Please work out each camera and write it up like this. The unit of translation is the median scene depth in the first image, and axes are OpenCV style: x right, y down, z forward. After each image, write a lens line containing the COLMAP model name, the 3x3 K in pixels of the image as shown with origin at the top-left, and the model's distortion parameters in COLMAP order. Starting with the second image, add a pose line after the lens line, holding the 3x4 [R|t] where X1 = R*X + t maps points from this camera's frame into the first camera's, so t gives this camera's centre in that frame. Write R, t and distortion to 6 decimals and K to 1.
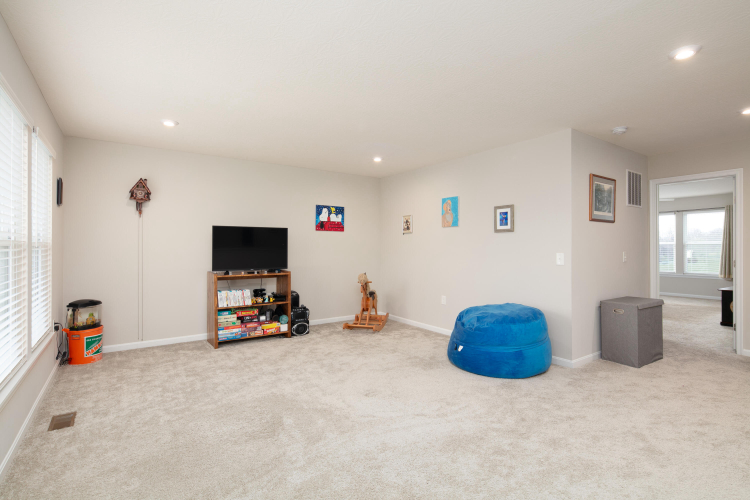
lens RADIAL K [[365.4, 0, 373.6], [0, 365.4, 248.3], [0, 0, 1]] dist [0.001726, -0.001282]
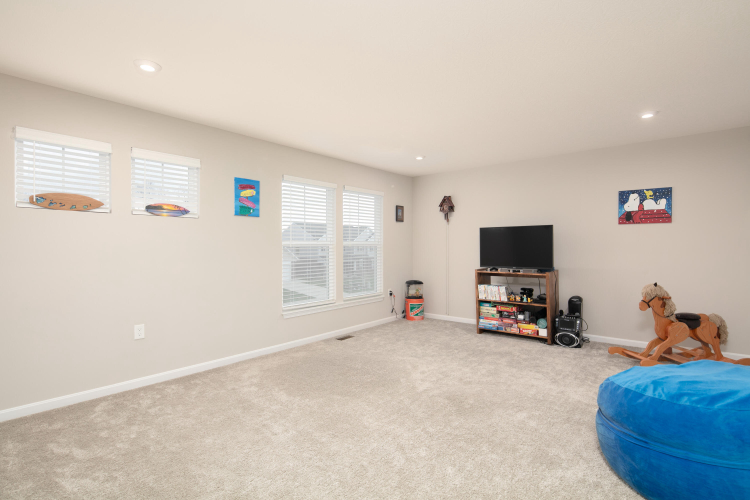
lens RADIAL K [[365.4, 0, 371.8], [0, 365.4, 248.5], [0, 0, 1]] dist [0.001726, -0.001282]
pose [[0.263536, 0.005072, -0.964636, 0.569029], [0.002728, 0.999978, 0.006003, -0.003421], [0.964646, -0.004214, 0.263516, 0.353256]]
